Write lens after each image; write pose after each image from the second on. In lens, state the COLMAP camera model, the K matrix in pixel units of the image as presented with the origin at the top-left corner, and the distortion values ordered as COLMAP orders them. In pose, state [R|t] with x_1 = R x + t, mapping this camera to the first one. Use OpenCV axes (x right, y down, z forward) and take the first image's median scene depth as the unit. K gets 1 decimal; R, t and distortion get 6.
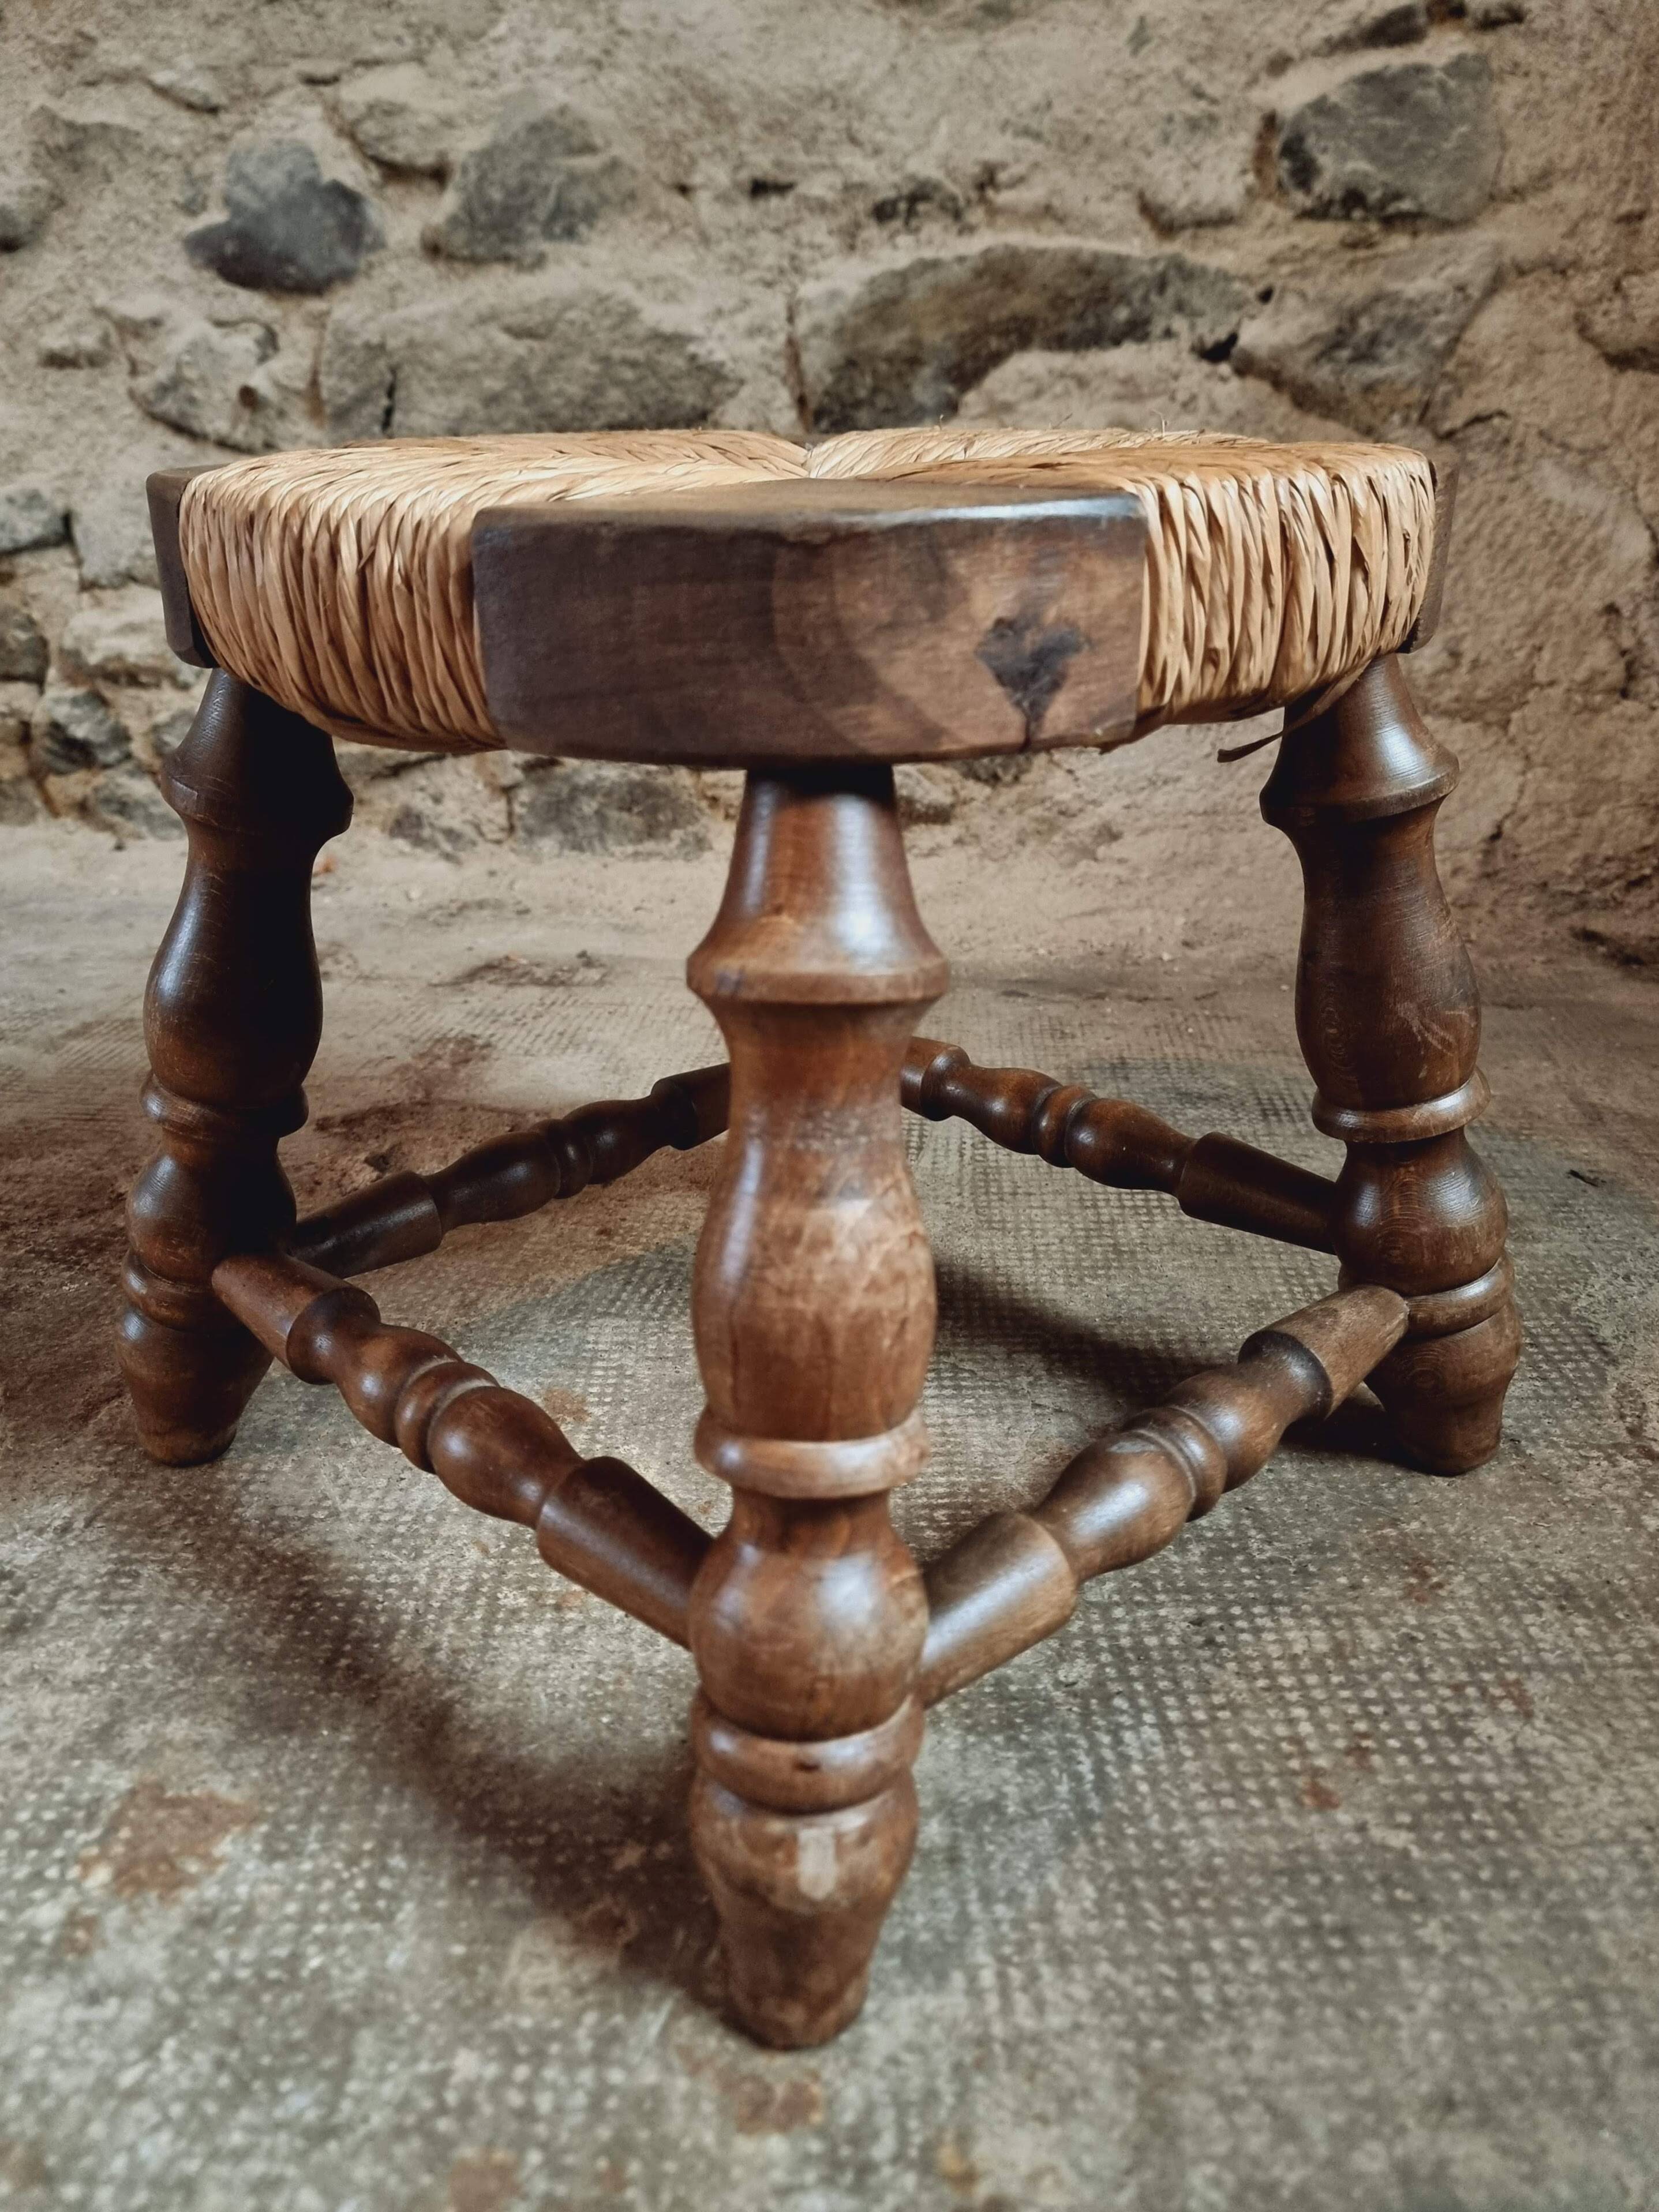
lens RADIAL K [[1638.8, 0, 809.2], [0, 1638.8, 1105.1], [0, 0, 1]] dist [0.049950, -0.043960]
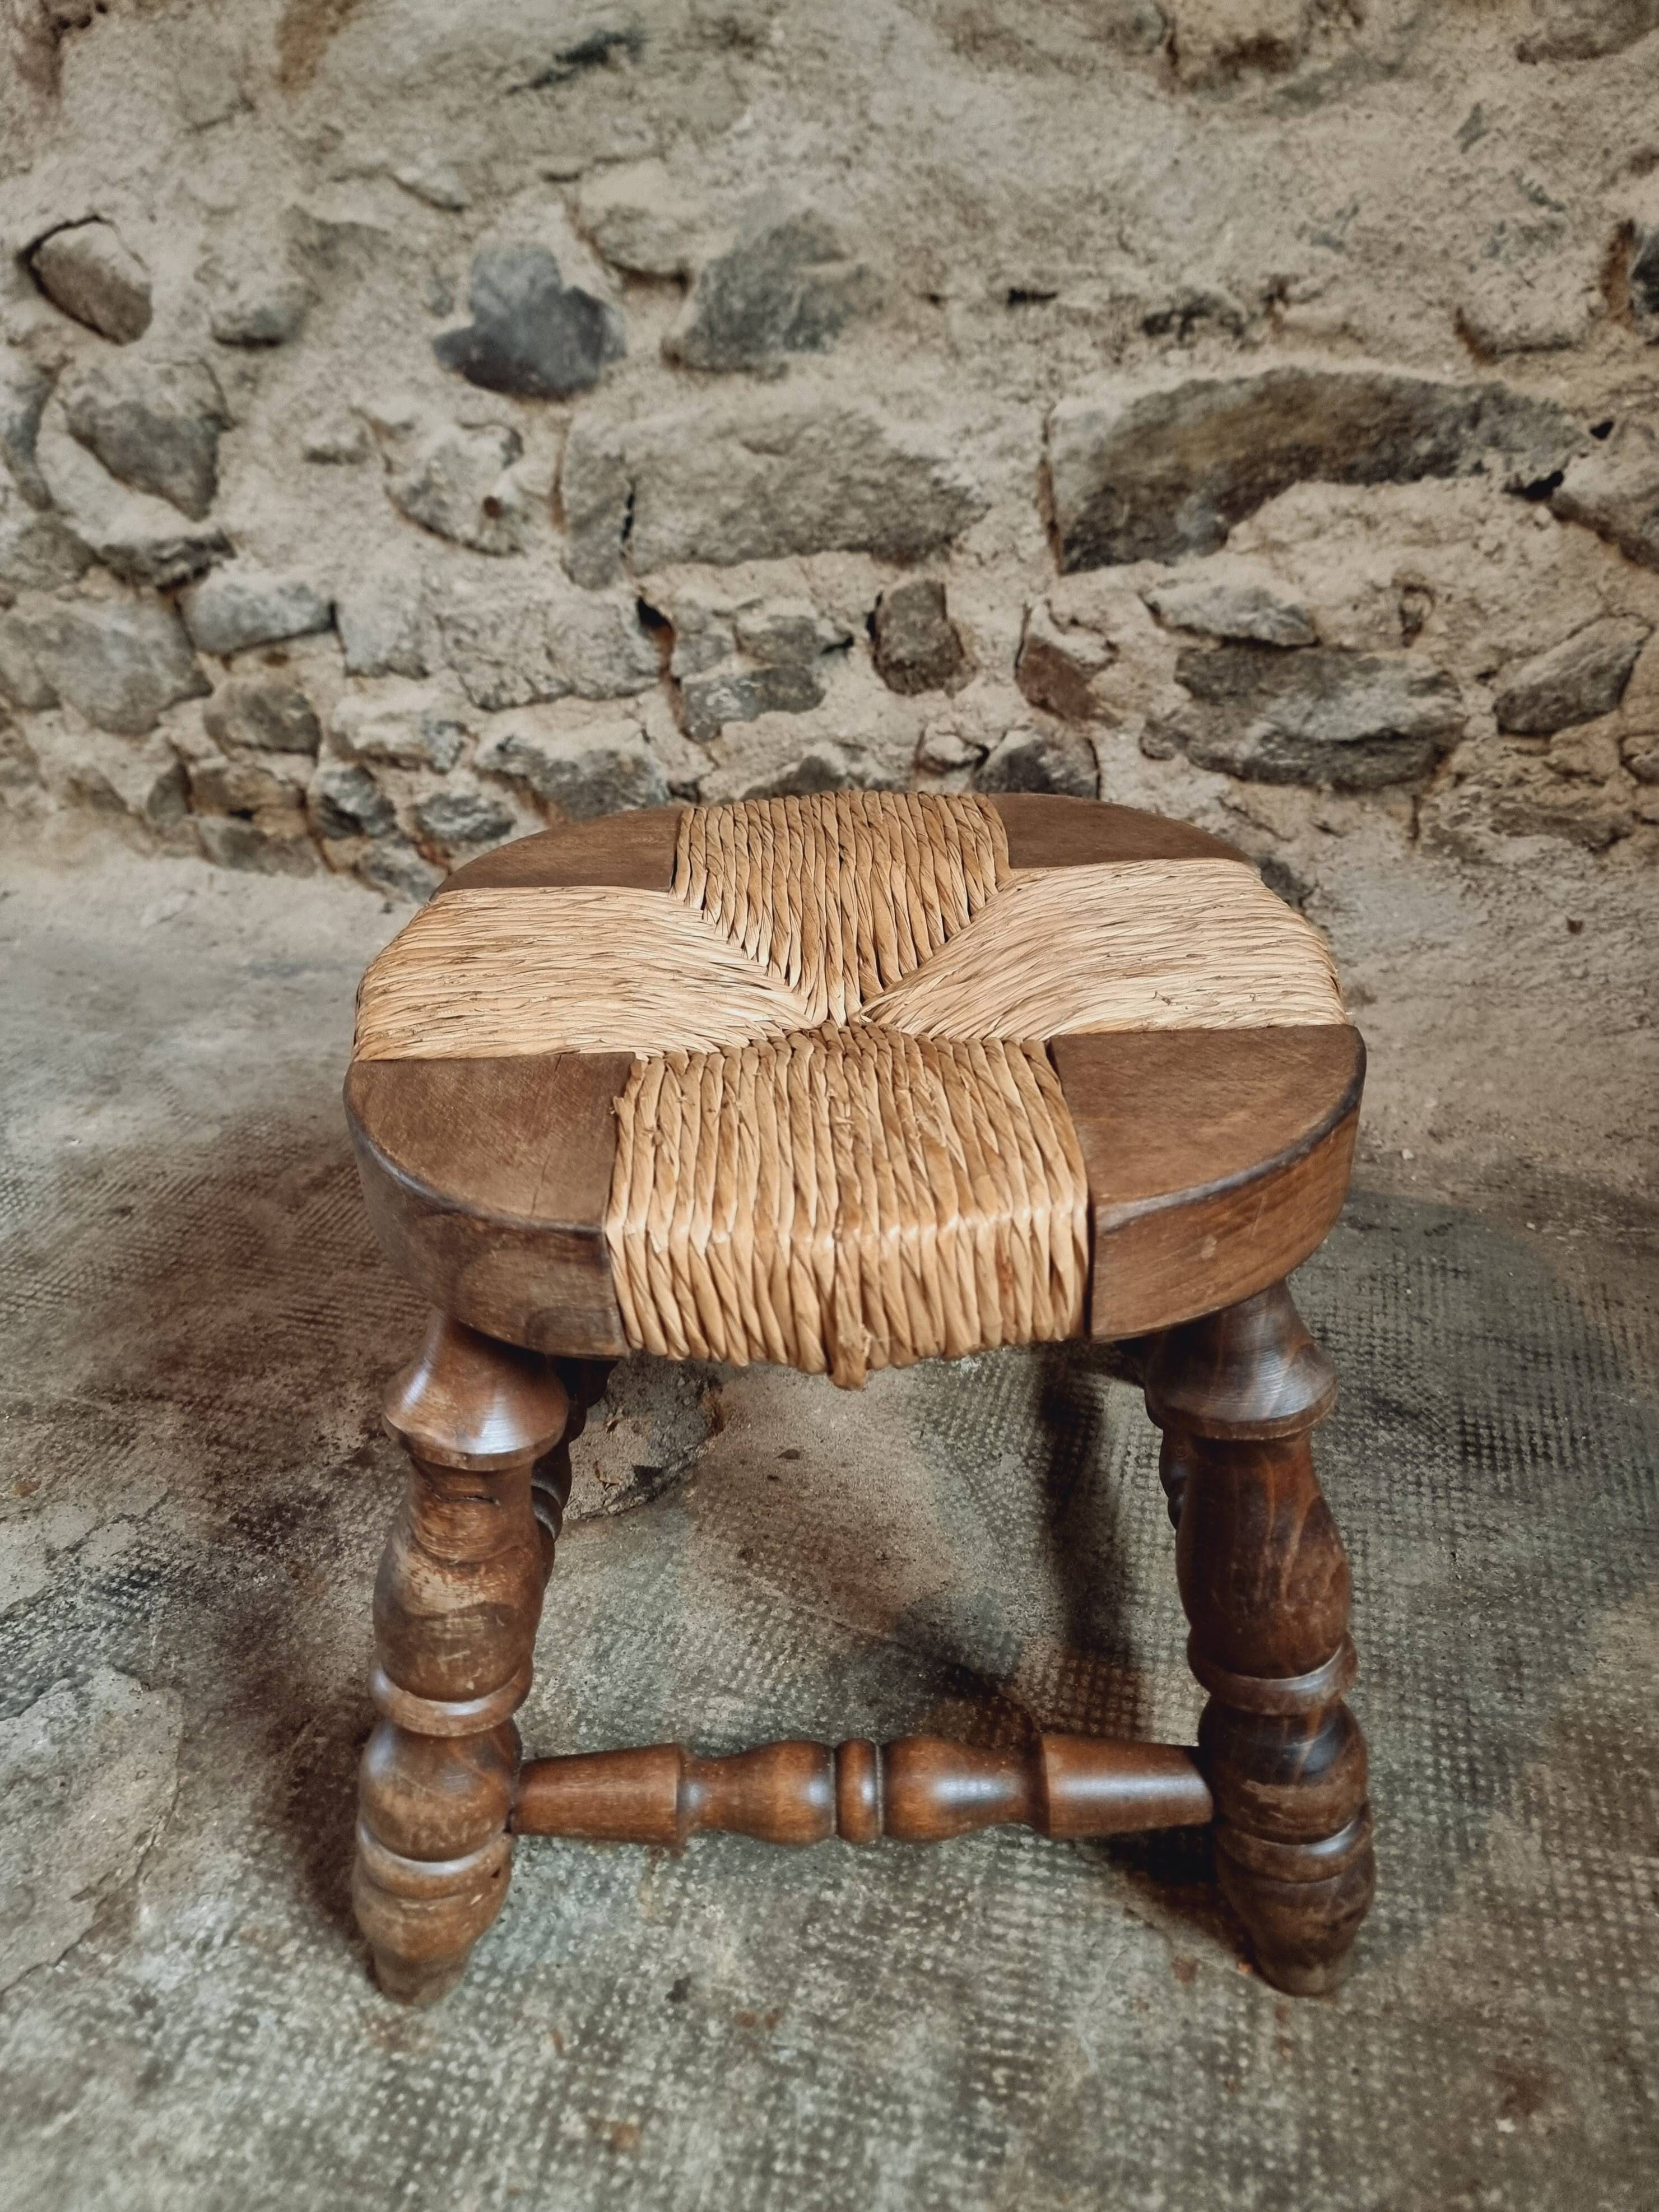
lens RADIAL K [[1585.2, 0, 801.2], [0, 1585.2, 1116.2], [0, 0, 1]] dist [0.055344, -0.055080]
pose [[0.978793, 0.074908, -0.190665, 0.056374], [-0.043491, 0.985514, 0.163923, -0.259376], [0.200182, -0.152154, 0.967872, 0.064546]]
